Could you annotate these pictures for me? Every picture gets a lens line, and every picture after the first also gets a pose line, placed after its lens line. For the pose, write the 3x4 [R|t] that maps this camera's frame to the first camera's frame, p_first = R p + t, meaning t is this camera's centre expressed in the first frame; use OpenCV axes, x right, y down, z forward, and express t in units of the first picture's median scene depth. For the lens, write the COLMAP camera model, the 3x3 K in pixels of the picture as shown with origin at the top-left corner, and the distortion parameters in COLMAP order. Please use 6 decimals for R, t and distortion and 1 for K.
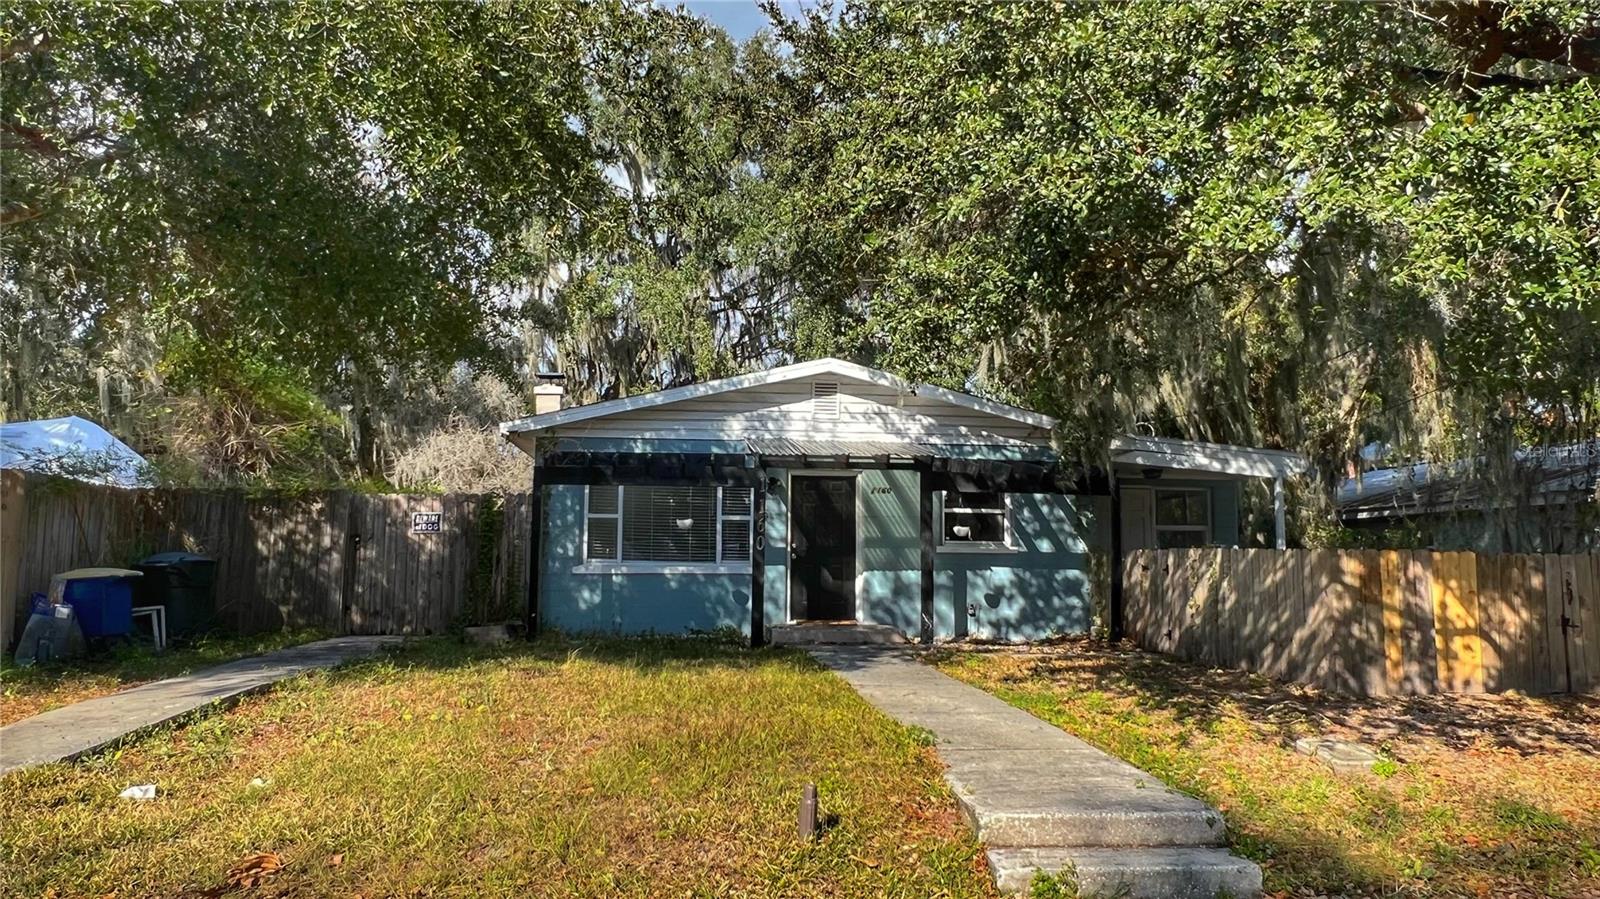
lens RADIAL K [[1142.4, 0, 784.9], [0, 1142.4, 462.1], [0, 0, 1]] dist [0.009136, -0.005987]
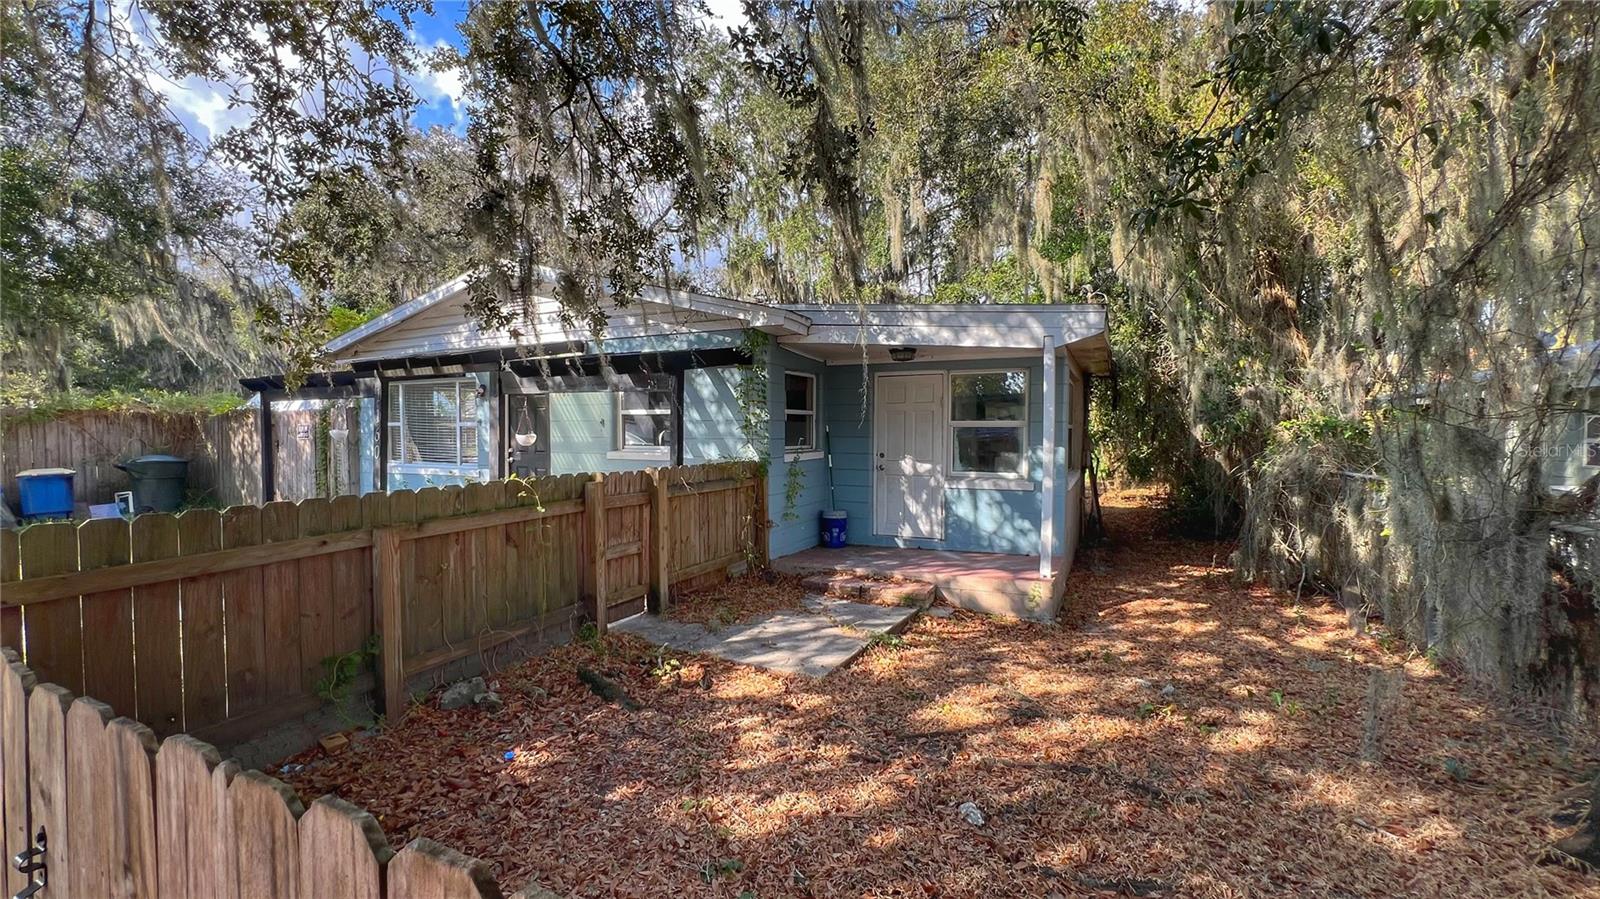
lens RADIAL K [[644.3, 0, 803.6], [0, 644.3, 447.1], [0, 0, 1]] dist [-0.008112, 0.002119]
pose [[0.826520, 0.009186, -0.562832, 0.582423], [0.054536, 0.993857, 0.096307, 0.030125], [0.560259, -0.110294, 0.820941, 0.696100]]
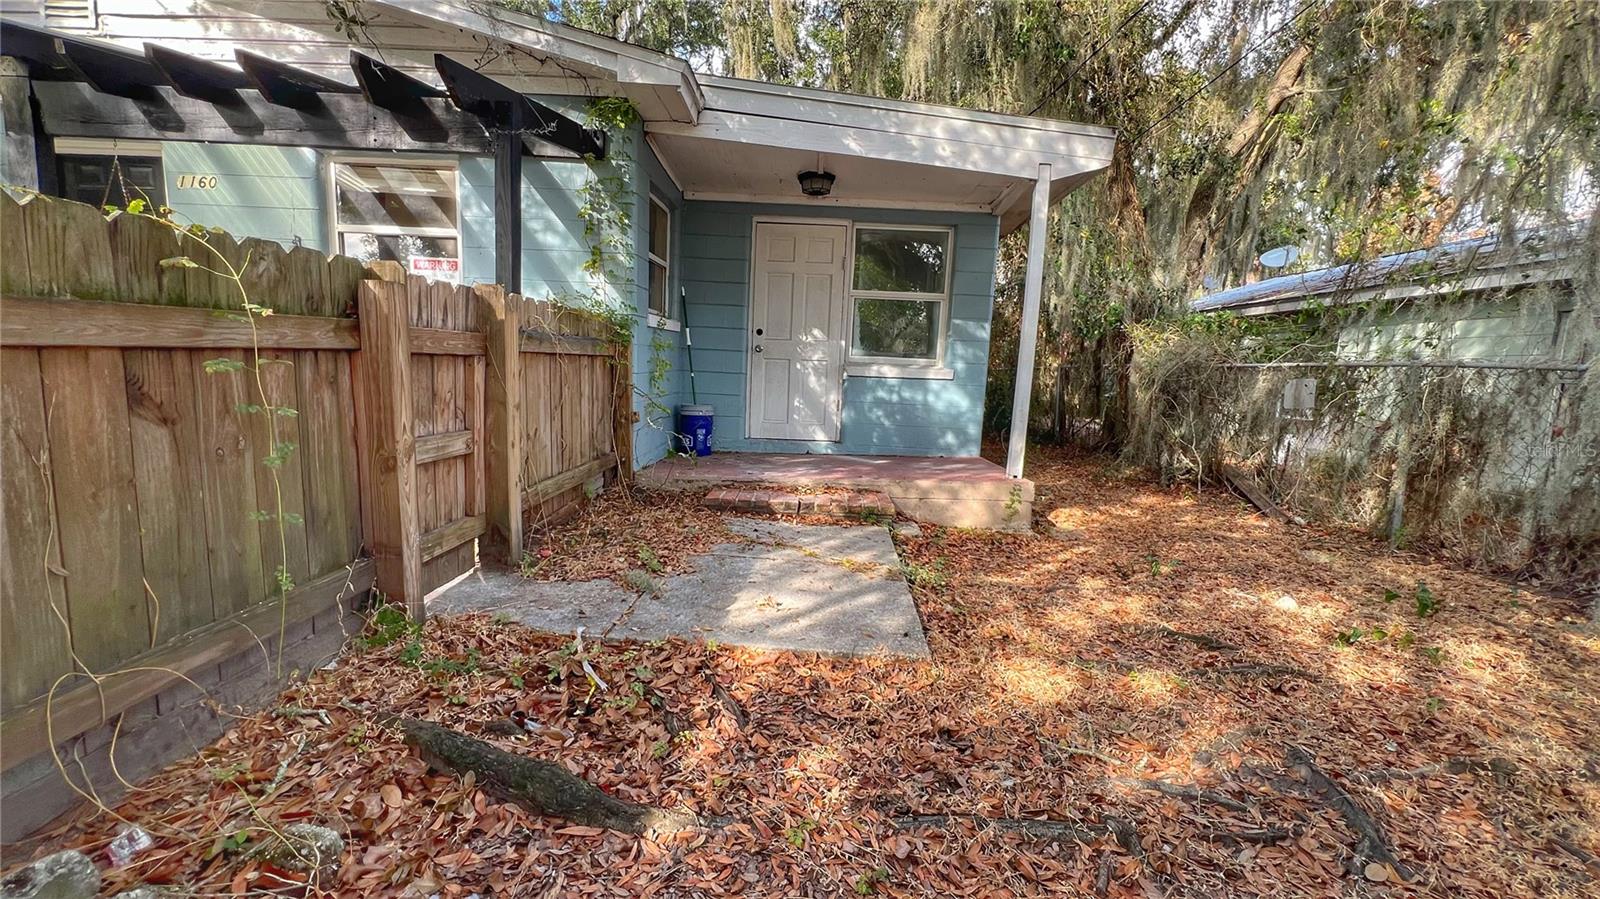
lens RADIAL K [[644.3, 0, 802.6], [0, 644.3, 450.1], [0, 0, 1]] dist [-0.008112, 0.002119]
pose [[0.984642, 0.056613, -0.165151, 0.426436], [-0.018871, 0.974934, 0.221692, 0.075896], [0.173562, -0.215170, 0.961030, 0.777343]]
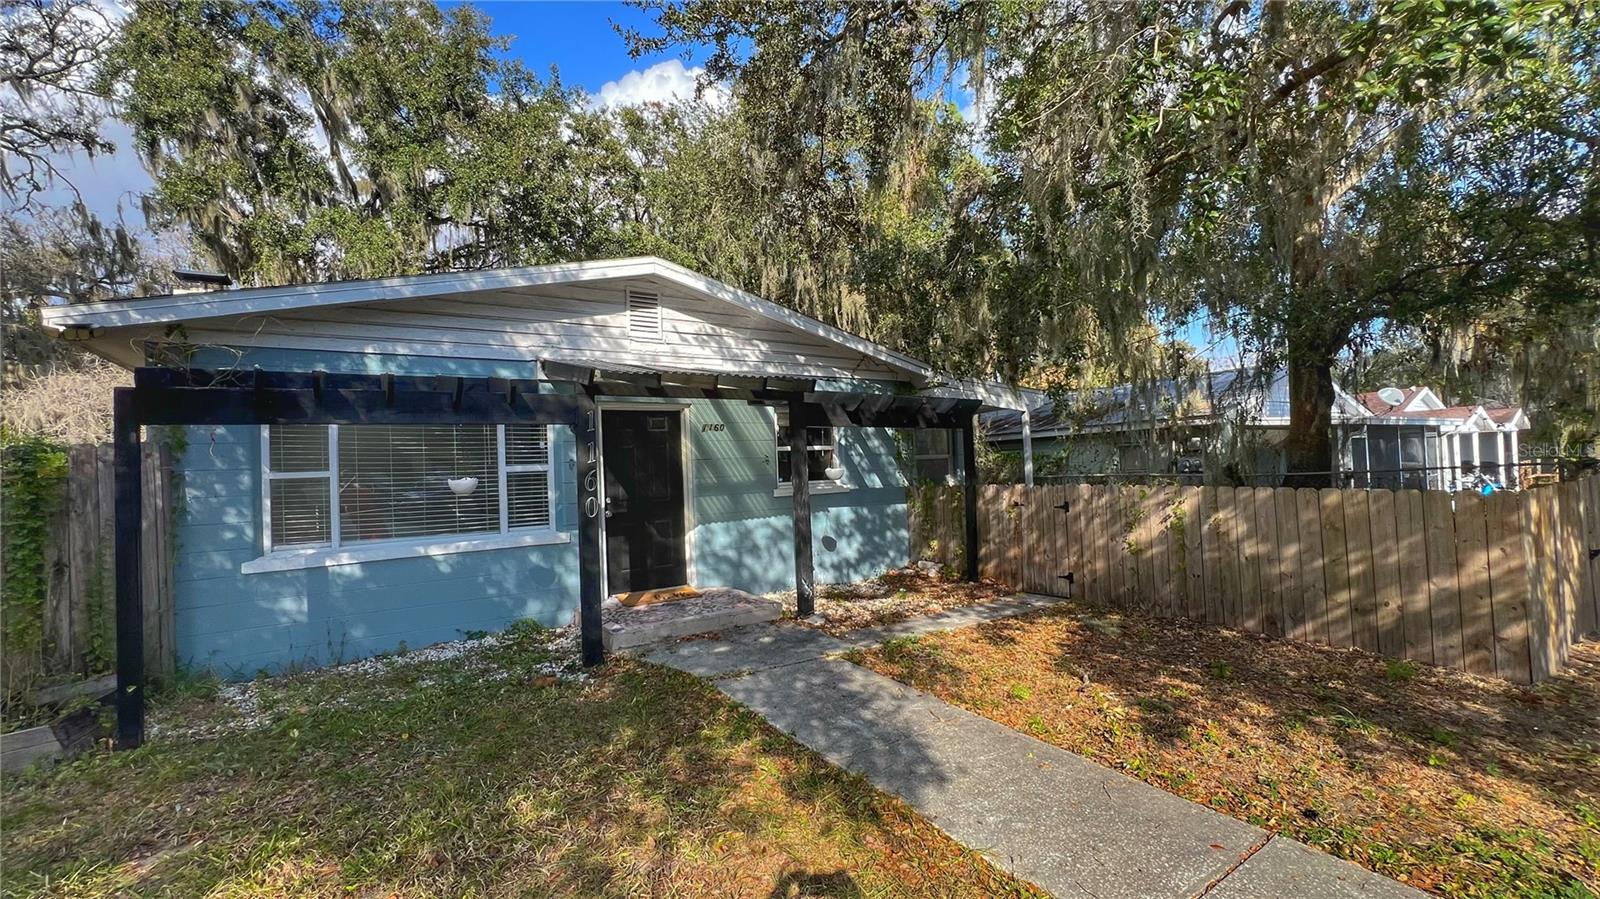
lens RADIAL K [[644.3, 0, 811.7], [0, 644.3, 448.7], [0, 0, 1]] dist [-0.008112, 0.002119]
pose [[0.897518, -0.034181, 0.439650, -0.067704], [0.012642, 0.998576, 0.051828, 0.017968], [-0.440796, -0.040959, 0.896673, 0.566293]]
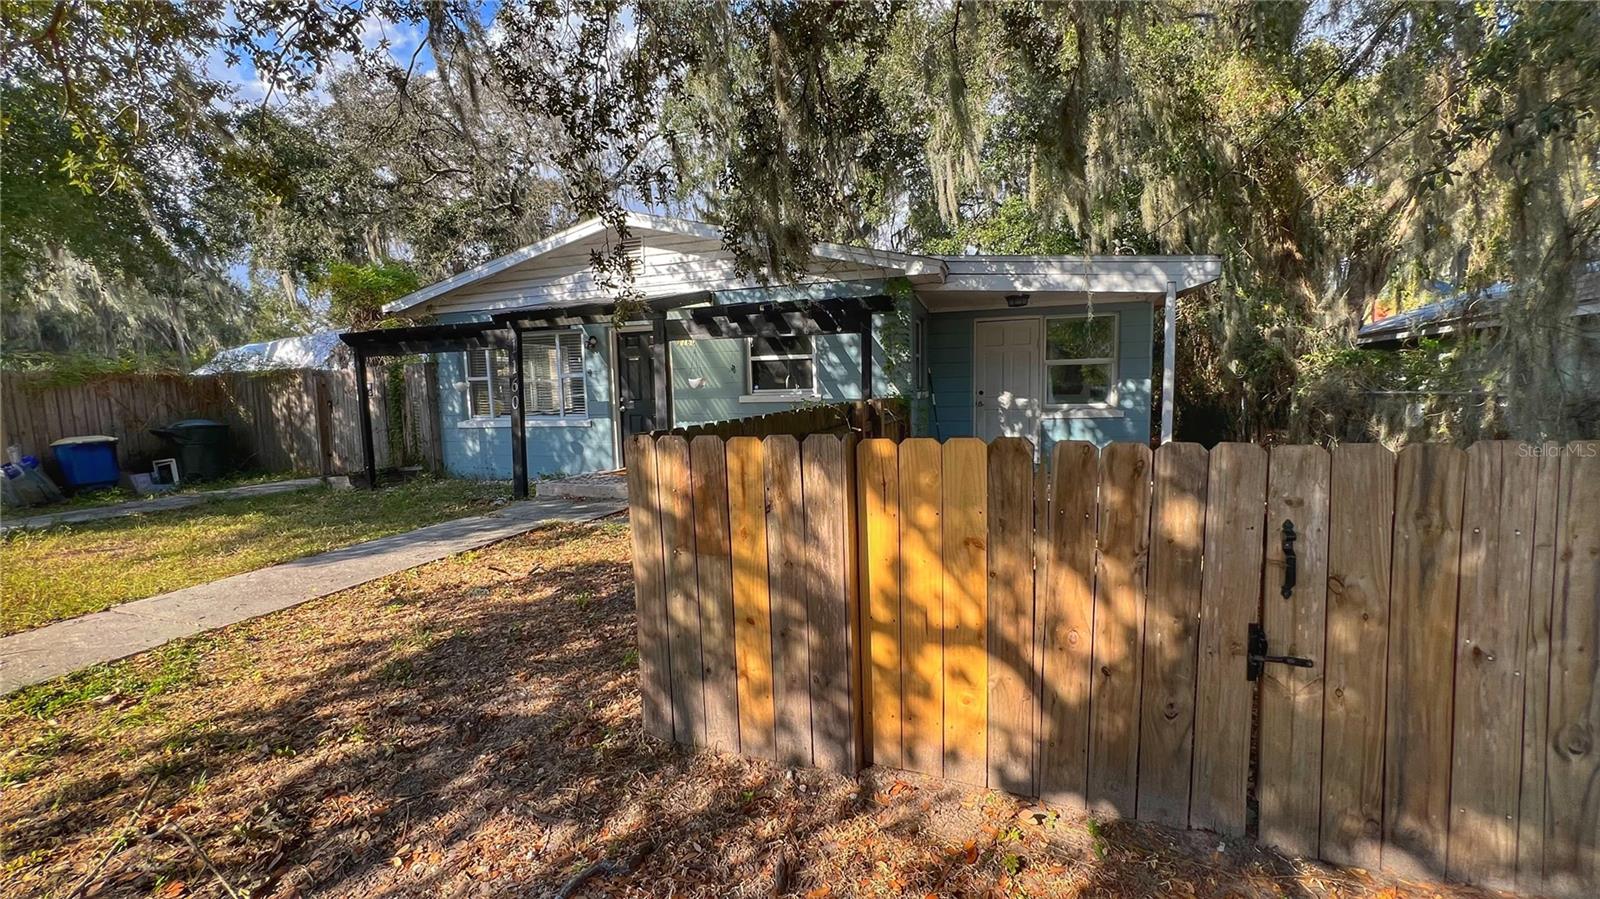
lens RADIAL K [[644.3, 0, 808.9], [0, 644.3, 445.4], [0, 0, 1]] dist [-0.008112, 0.002119]
pose [[0.895973, 0.009601, -0.444006, 0.454133], [0.070996, 0.983812, 0.164539, 0.030174], [0.438398, -0.178945, 0.880787, 0.556110]]
